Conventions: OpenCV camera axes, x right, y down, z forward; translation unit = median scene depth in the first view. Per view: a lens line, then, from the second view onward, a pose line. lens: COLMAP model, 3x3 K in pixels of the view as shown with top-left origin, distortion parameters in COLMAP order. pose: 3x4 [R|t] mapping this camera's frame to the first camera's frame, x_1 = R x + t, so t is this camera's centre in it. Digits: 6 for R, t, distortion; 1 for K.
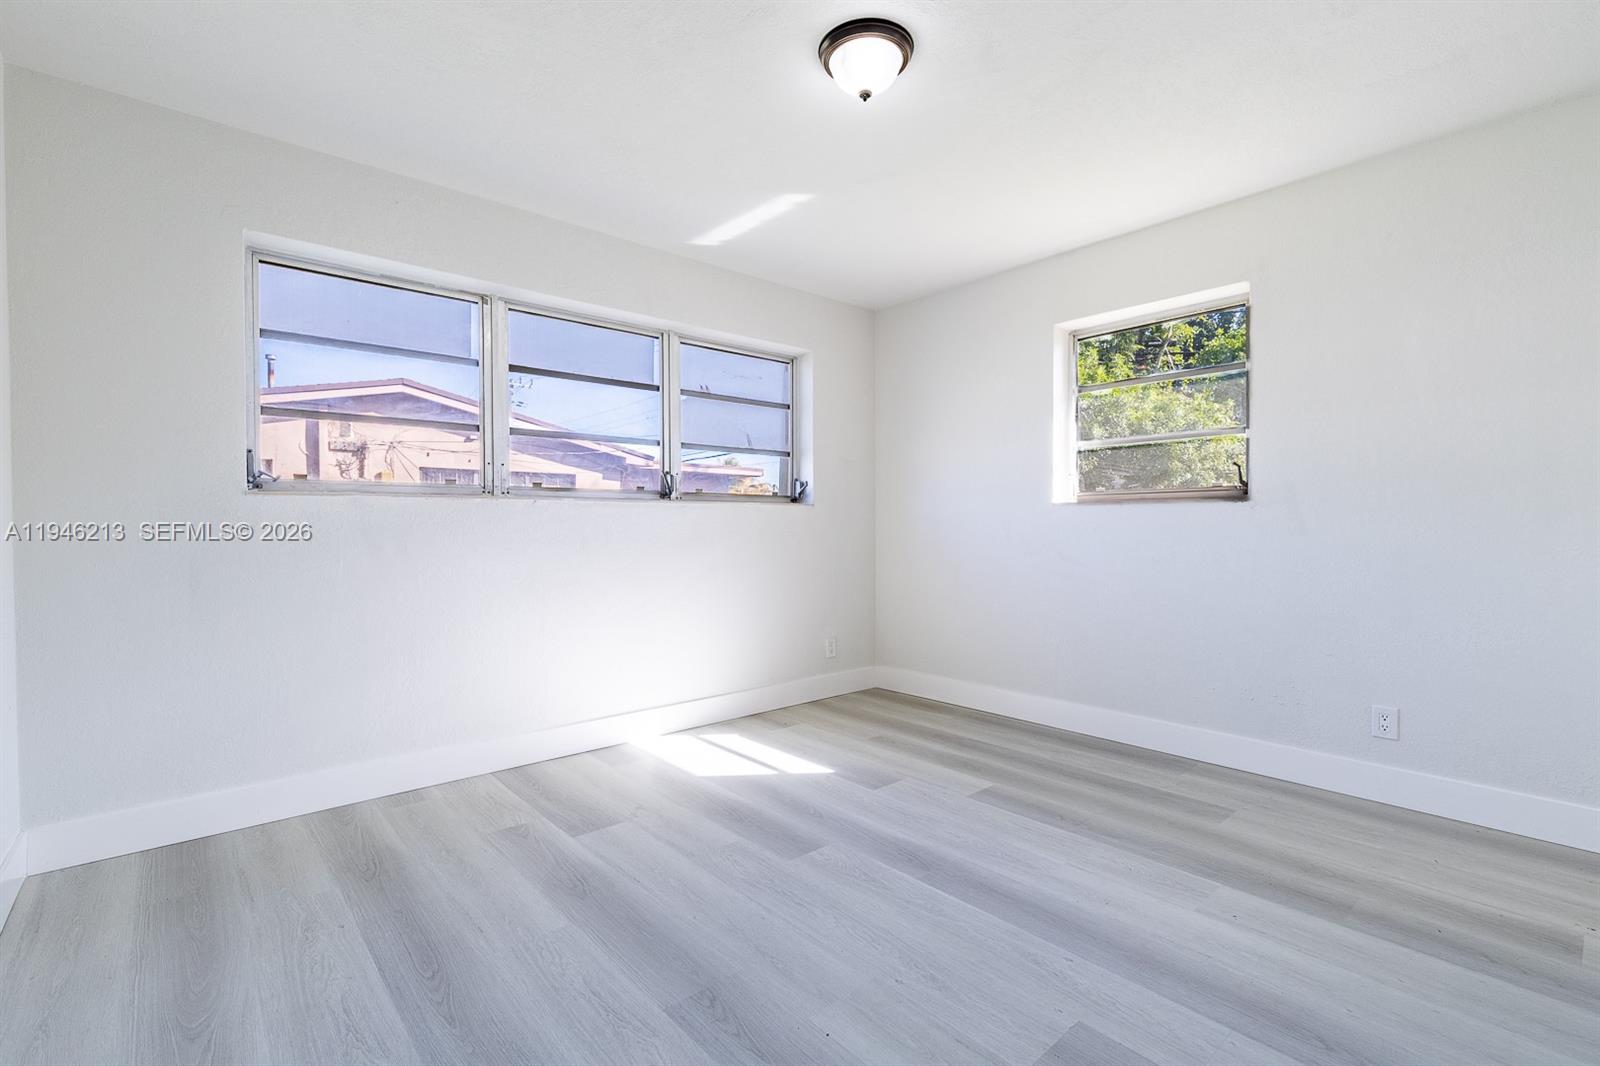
lens RADIAL K [[714.1, 0, 791.1], [0, 714.1, 525.7], [0, 0, 1]] dist [0.003579, 0.000483]
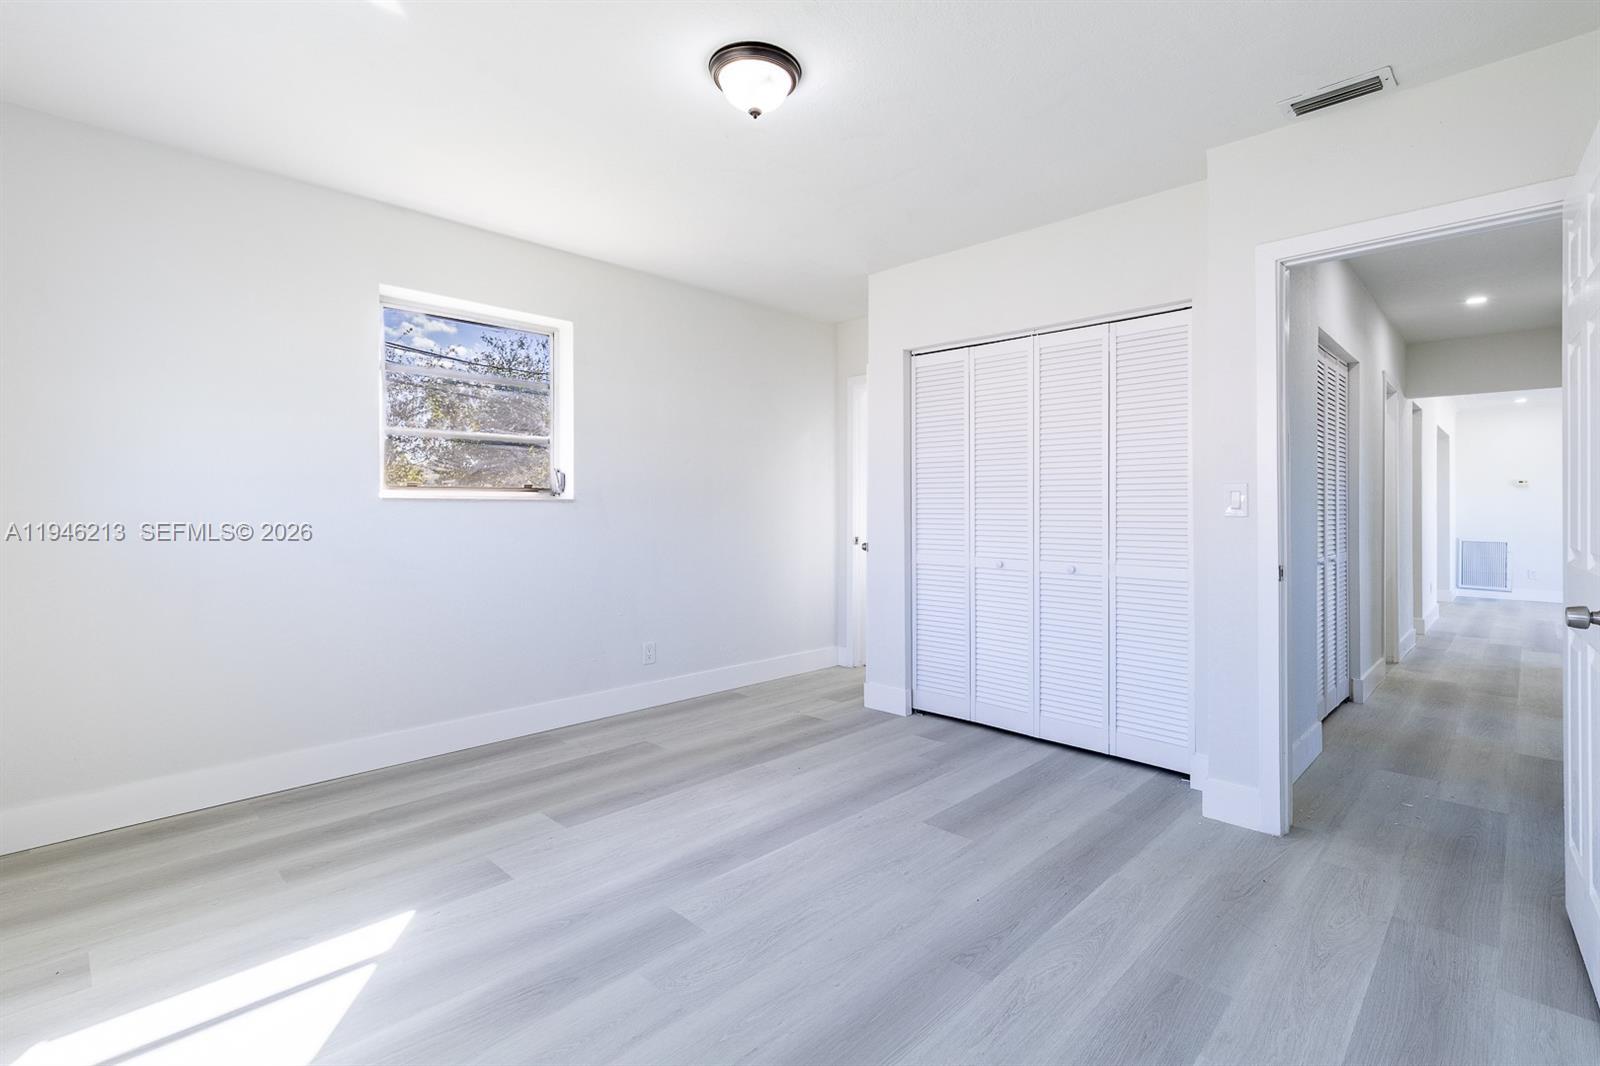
lens RADIAL K [[739.3, 0, 816.9], [0, 739.3, 515.9], [0, 0, 1]] dist [0.000353, -0.000654]
pose [[-0.085923, -0.010641, 0.996245, -0.702403], [0.002349, 0.999938, 0.010883, -0.027520], [-0.996299, 0.003275, -0.085893, 0.747292]]
